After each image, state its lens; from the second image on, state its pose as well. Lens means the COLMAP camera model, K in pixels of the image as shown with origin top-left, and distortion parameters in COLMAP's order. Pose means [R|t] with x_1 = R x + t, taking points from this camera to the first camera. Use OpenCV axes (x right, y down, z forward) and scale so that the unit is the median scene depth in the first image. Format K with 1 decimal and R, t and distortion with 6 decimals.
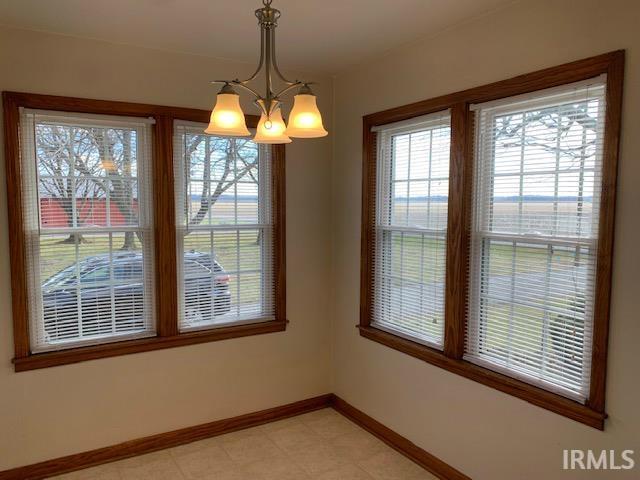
lens RADIAL K [[488.5, 0, 310.5], [0, 488.5, 240.7], [0, 0, 1]] dist [0.076148, -0.140880]
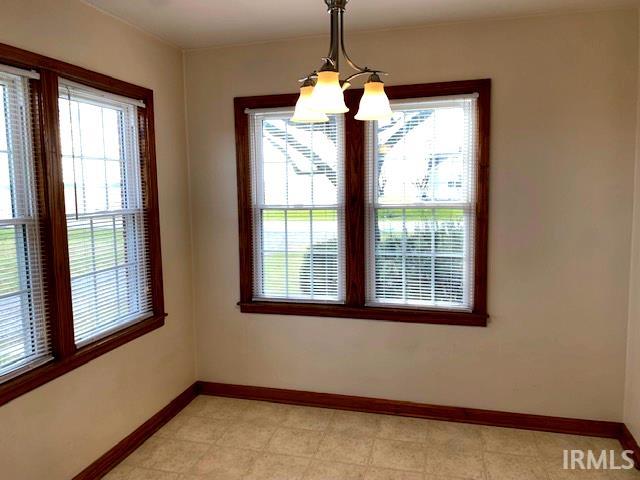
lens RADIAL K [[488.5, 0, 310.5], [0, 488.5, 240.7], [0, 0, 1]] dist [0.076148, -0.140880]
pose [[0.715164, -0.093639, 0.692656, -0.550674], [0.074766, 0.995548, 0.057391, -0.005862], [-0.694947, 0.010743, 0.718981, 0.174906]]
